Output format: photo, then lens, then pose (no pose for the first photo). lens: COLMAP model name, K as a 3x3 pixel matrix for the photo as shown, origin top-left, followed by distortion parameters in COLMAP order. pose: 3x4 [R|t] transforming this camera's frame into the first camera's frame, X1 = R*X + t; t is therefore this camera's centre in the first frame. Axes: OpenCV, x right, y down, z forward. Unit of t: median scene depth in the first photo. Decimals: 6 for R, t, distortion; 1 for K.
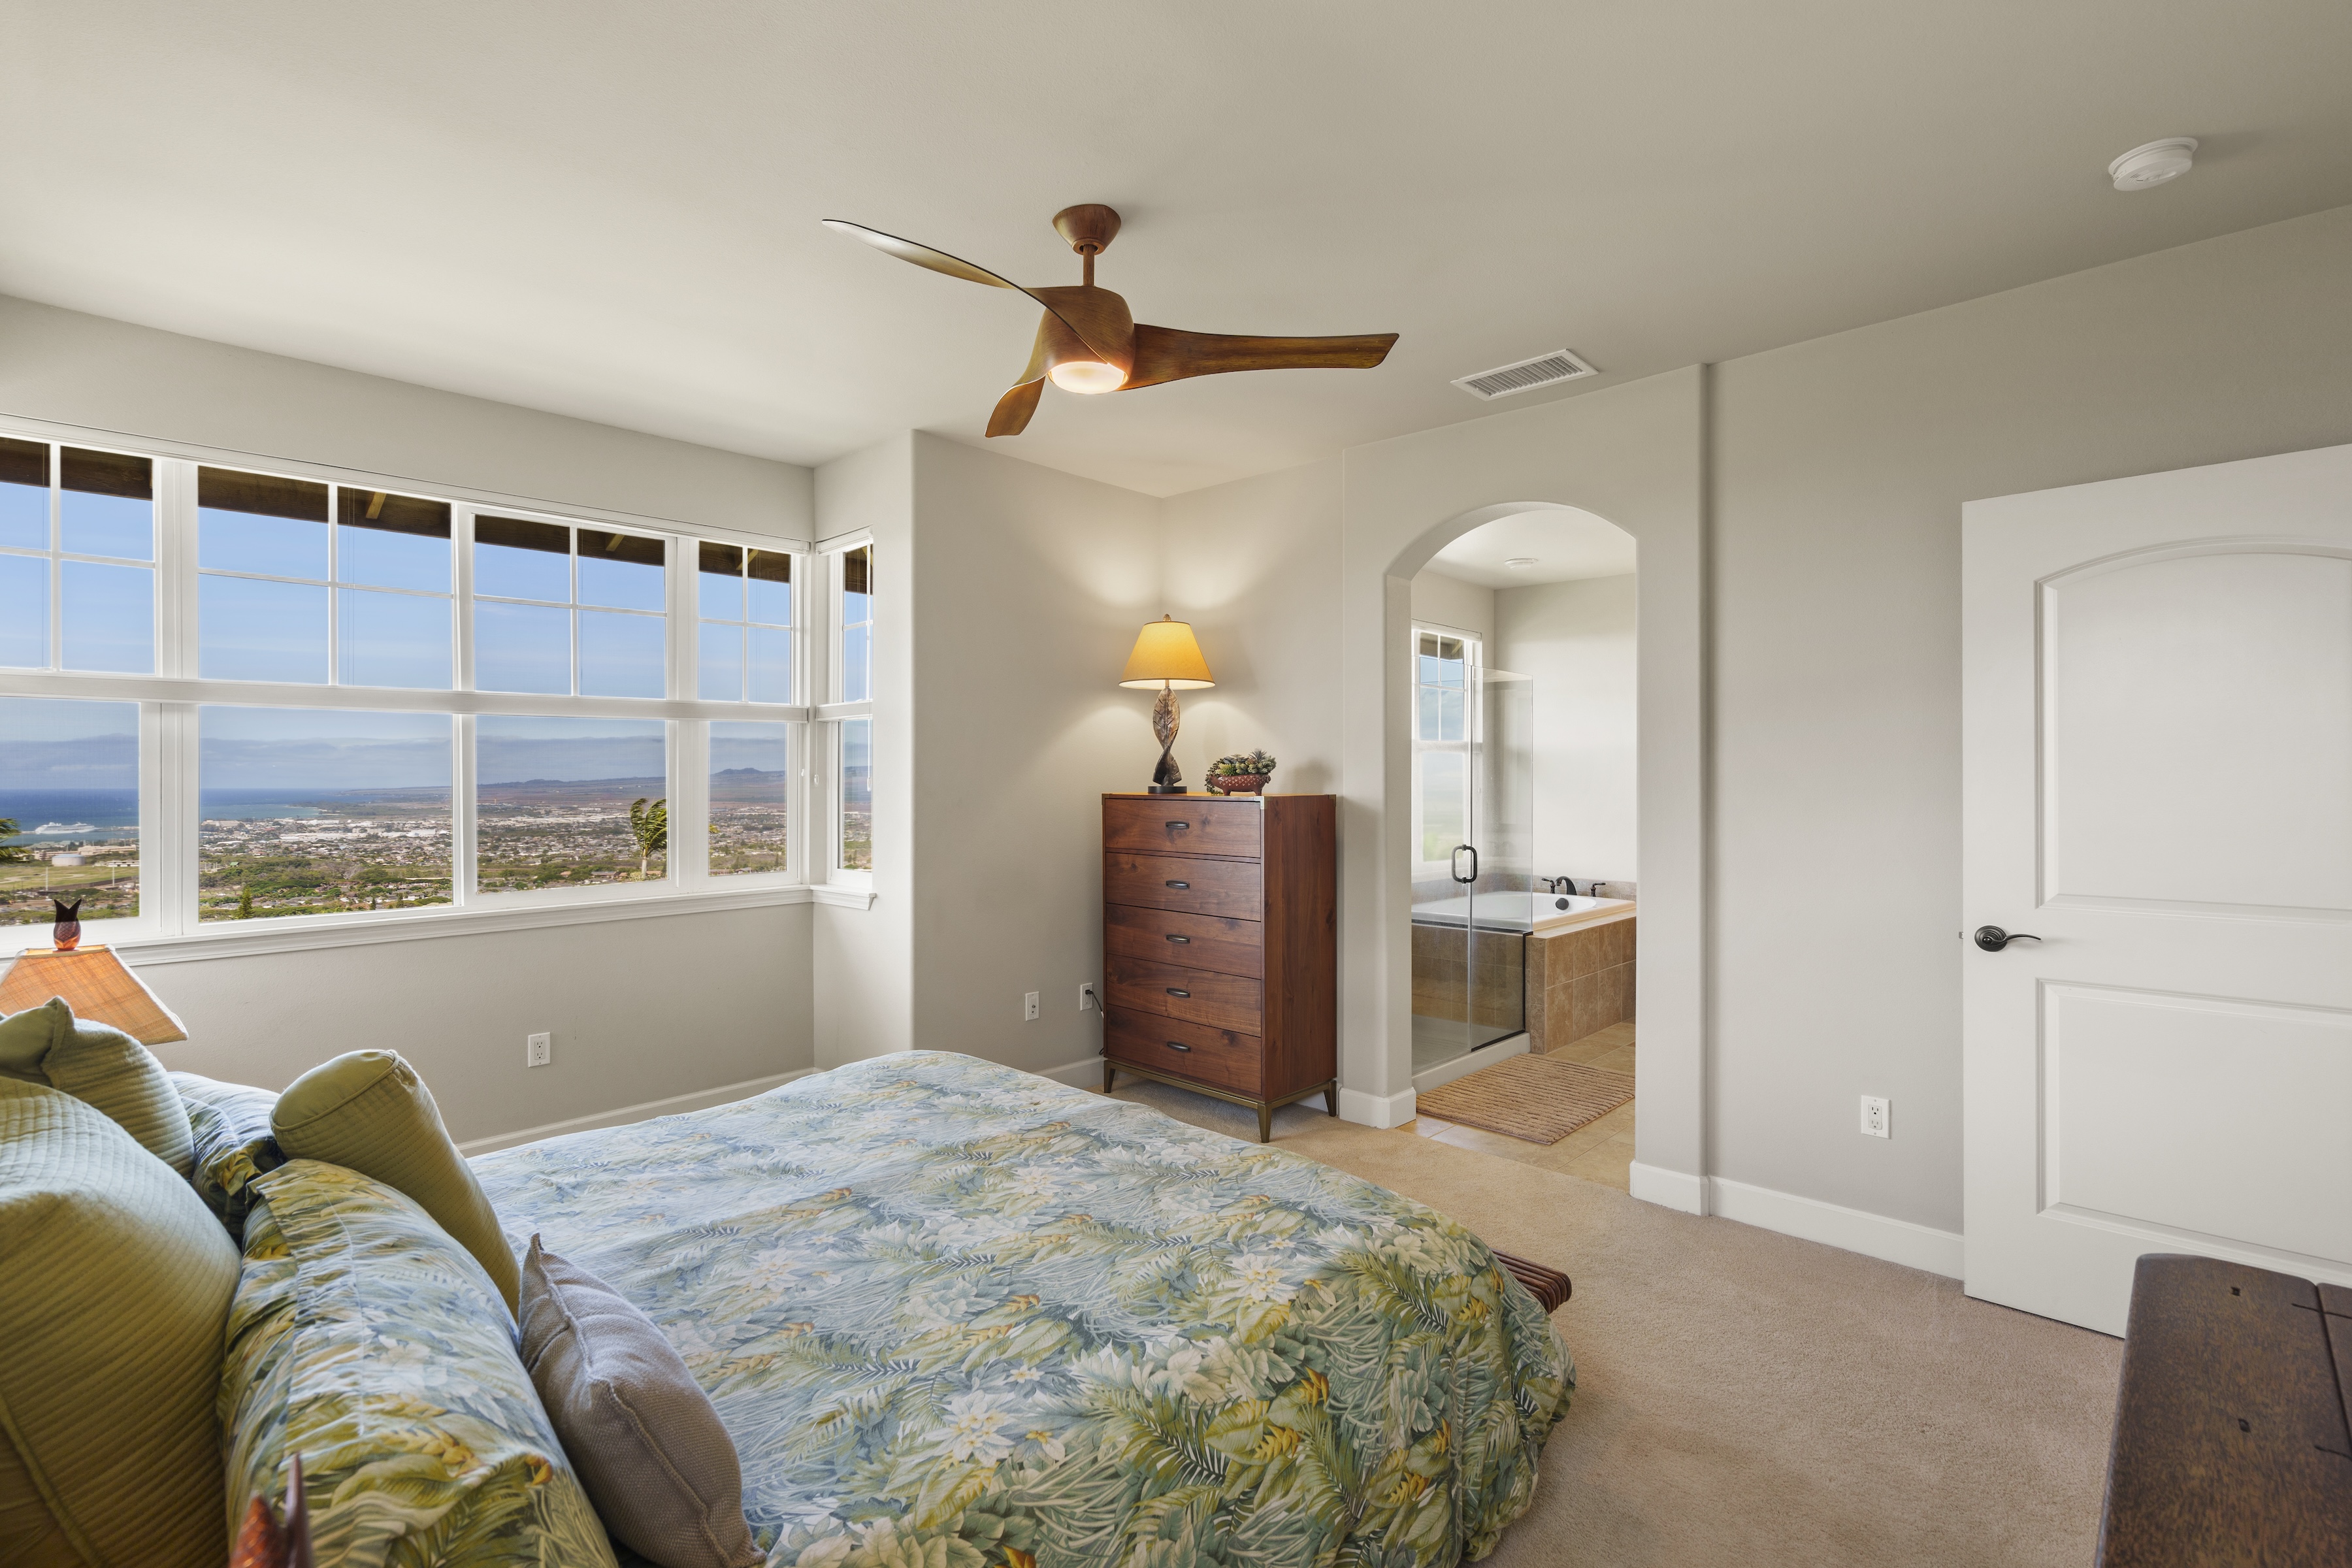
lens RADIAL K [[1066.1, 0, 1164.3], [0, 1066.1, 780.6], [0, 0, 1]] dist [-0.012946, -0.000024]
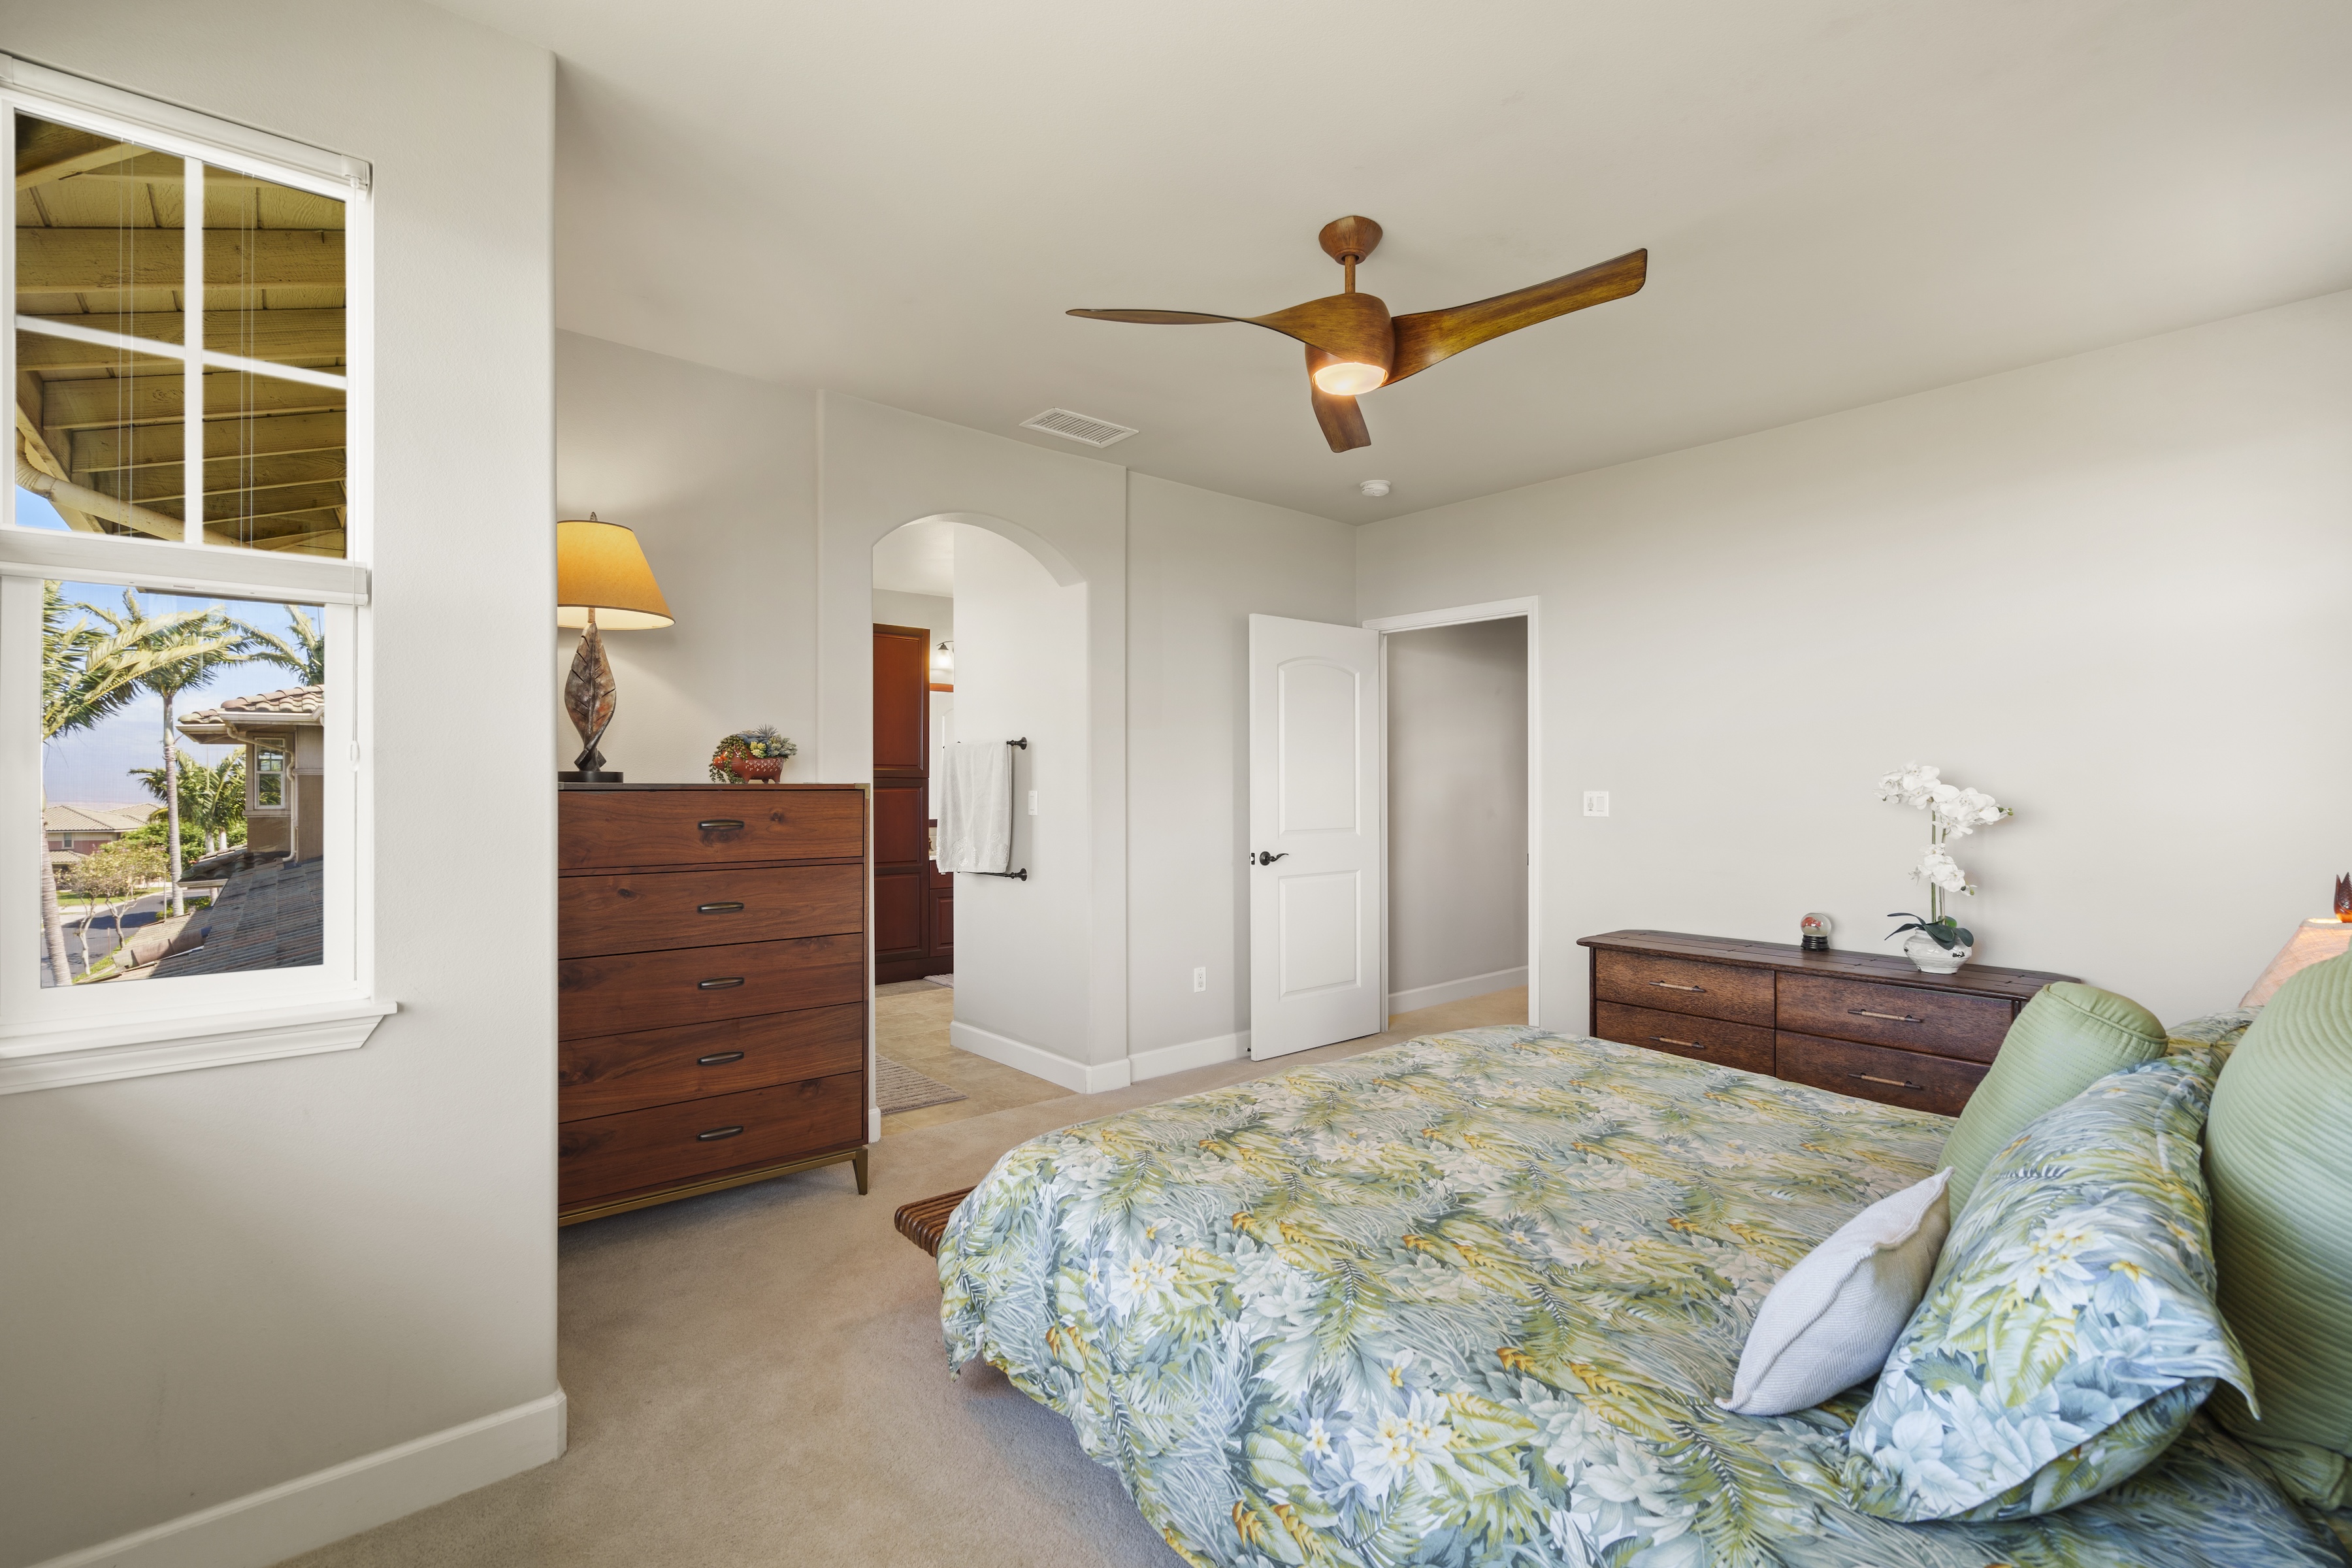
lens RADIAL K [[1066.1, 0, 1164.1], [0, 1066.1, 784.6], [0, 0, 1]] dist [-0.012946, -0.000024]
pose [[0.102540, 0.001627, 0.994728, -1.071117], [0.003319, 0.999993, -0.001978, 0.027443], [-0.994723, 0.003505, 0.102534, 1.008425]]
